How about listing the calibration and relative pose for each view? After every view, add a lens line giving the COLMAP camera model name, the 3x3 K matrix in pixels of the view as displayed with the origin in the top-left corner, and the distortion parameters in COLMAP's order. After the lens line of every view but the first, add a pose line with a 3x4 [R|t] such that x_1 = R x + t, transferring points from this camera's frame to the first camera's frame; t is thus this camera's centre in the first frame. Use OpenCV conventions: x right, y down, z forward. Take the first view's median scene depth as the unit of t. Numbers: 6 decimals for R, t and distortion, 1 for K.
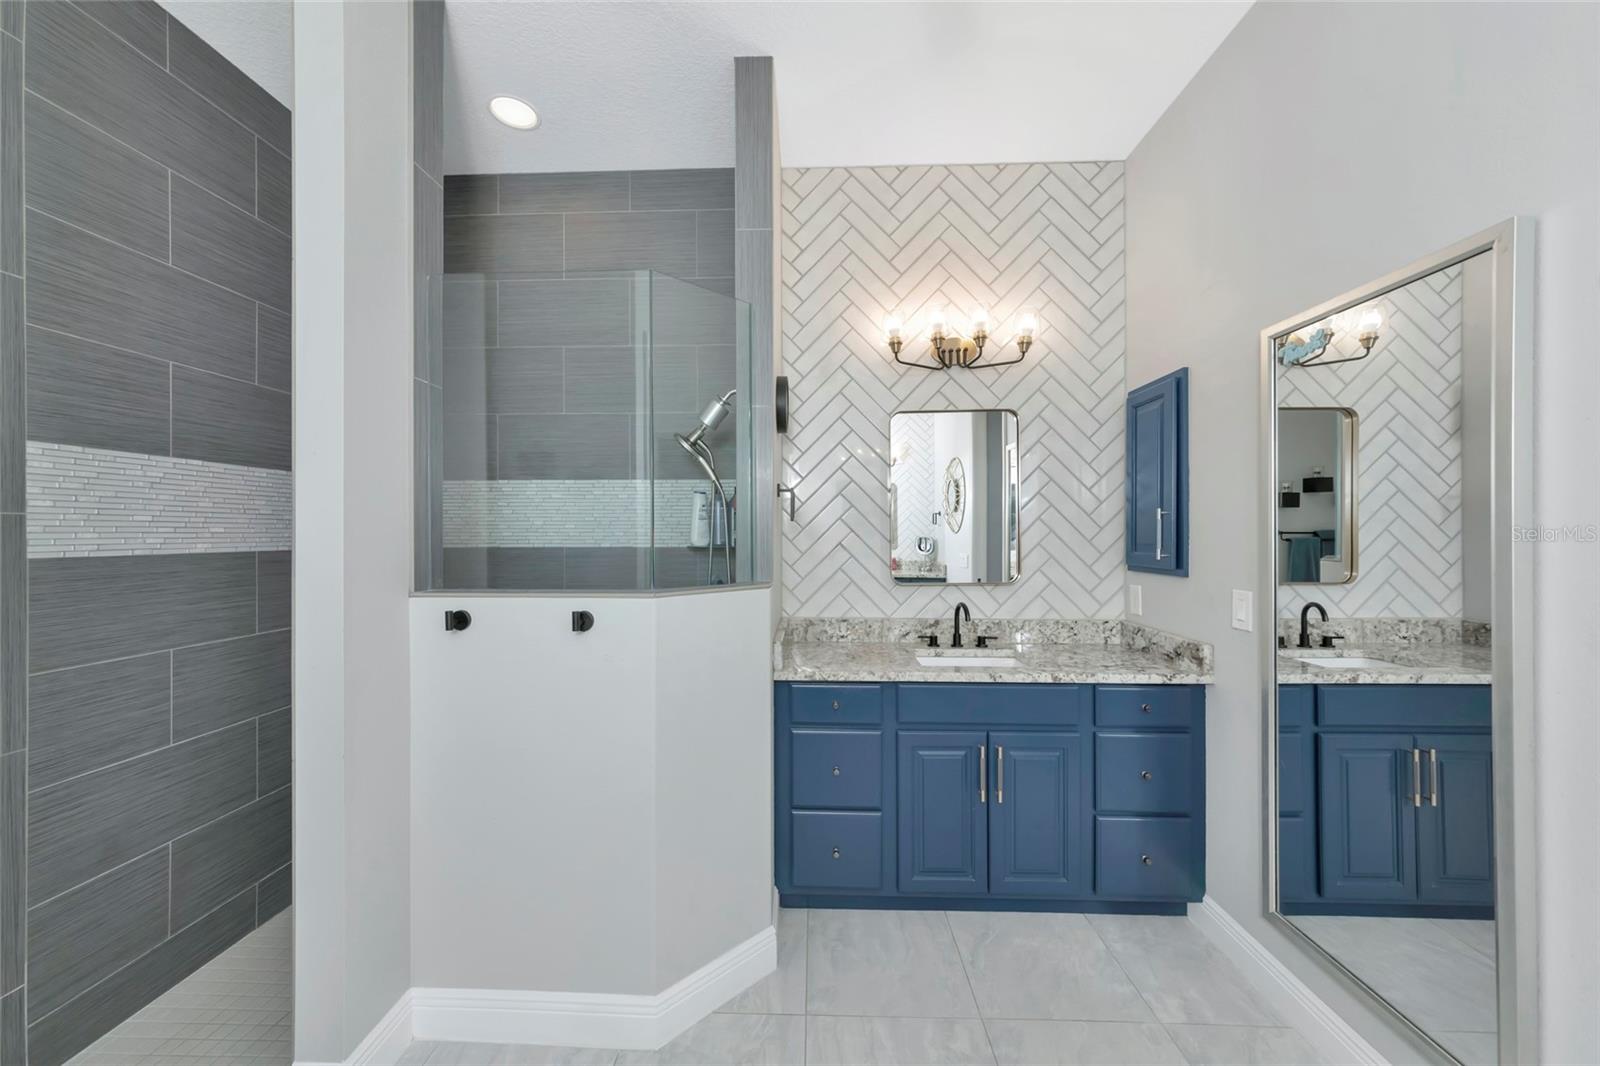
lens RADIAL K [[573.1, 0, 790.2], [0, 573.1, 534.5], [0, 0, 1]] dist [0.007224, -0.001034]
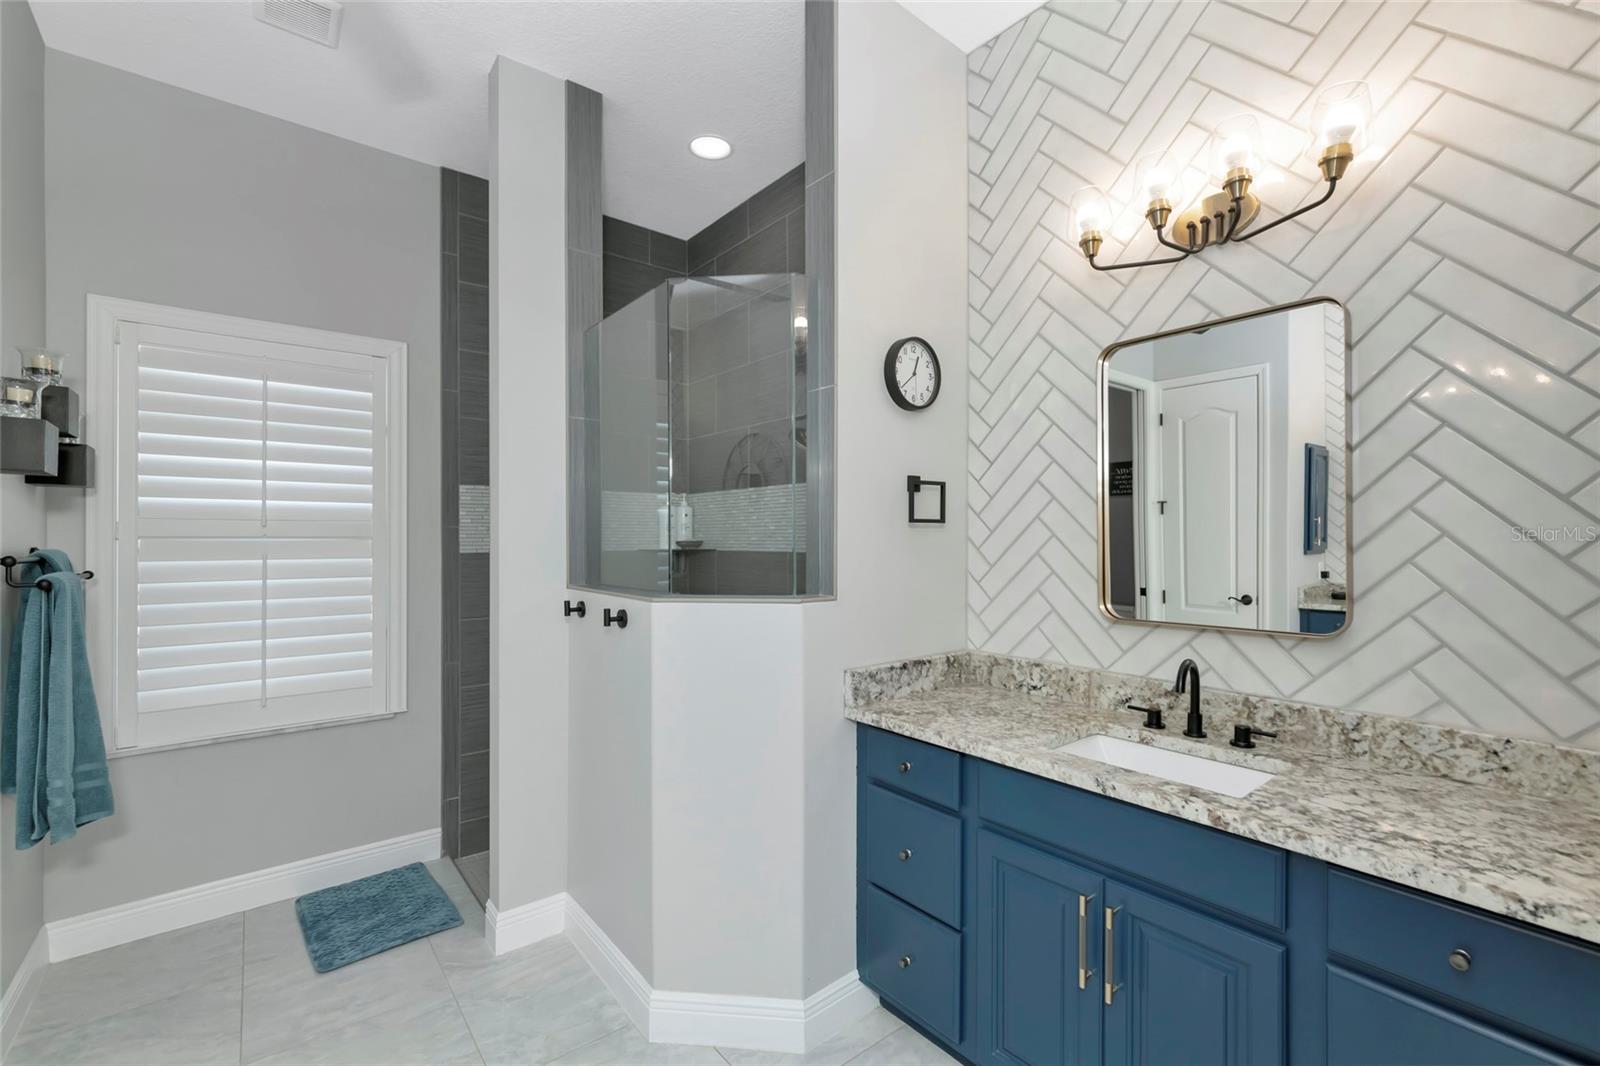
lens RADIAL K [[689.7, 0, 793.7], [0, 689.7, 539.2], [0, 0, 1]] dist [-0.001333, 0.000992]
pose [[0.655746, 0.003019, -0.754976, 0.529927], [-0.001301, 0.999995, 0.002869, -0.002917], [0.754981, -0.000899, 0.655746, 0.236507]]
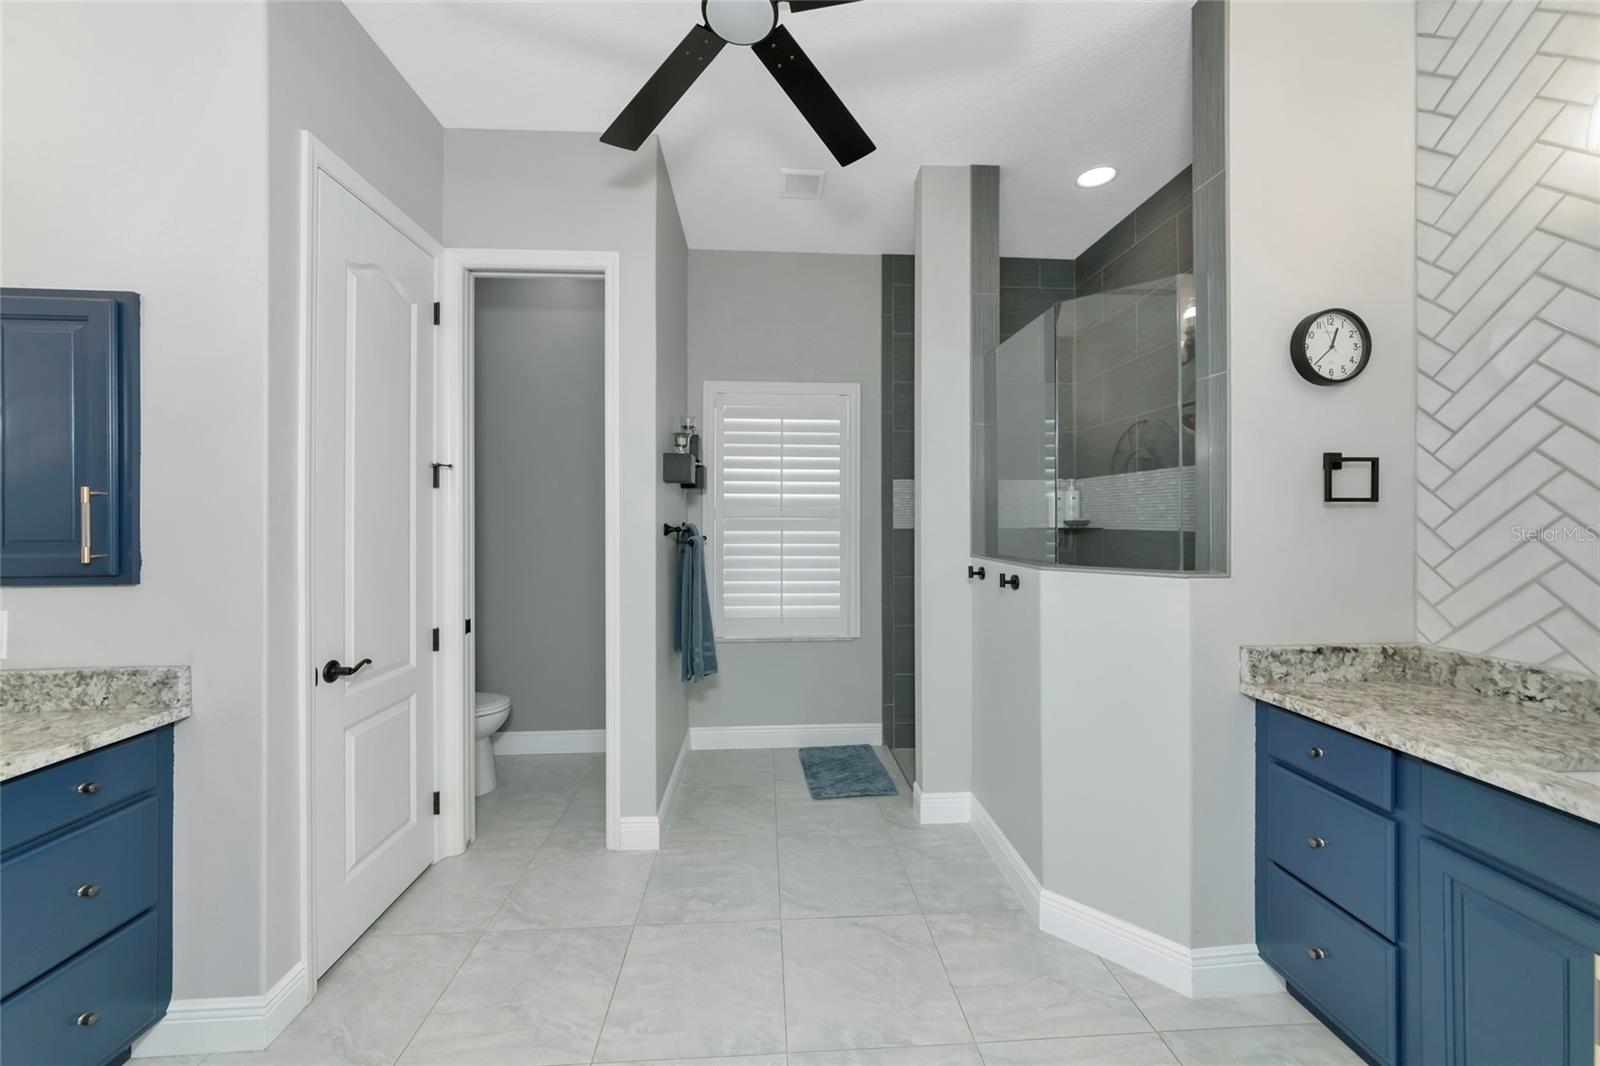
lens RADIAL K [[557.0, 0, 802.1], [0, 557.0, 515.5], [0, 0, 1]] dist [0.003138, -0.000567]
pose [[0.103913, -0.001812, -0.994585, 0.575811], [-0.000441, 0.999998, -0.001868, -0.003921], [0.994586, 0.000632, 0.103912, 0.215000]]
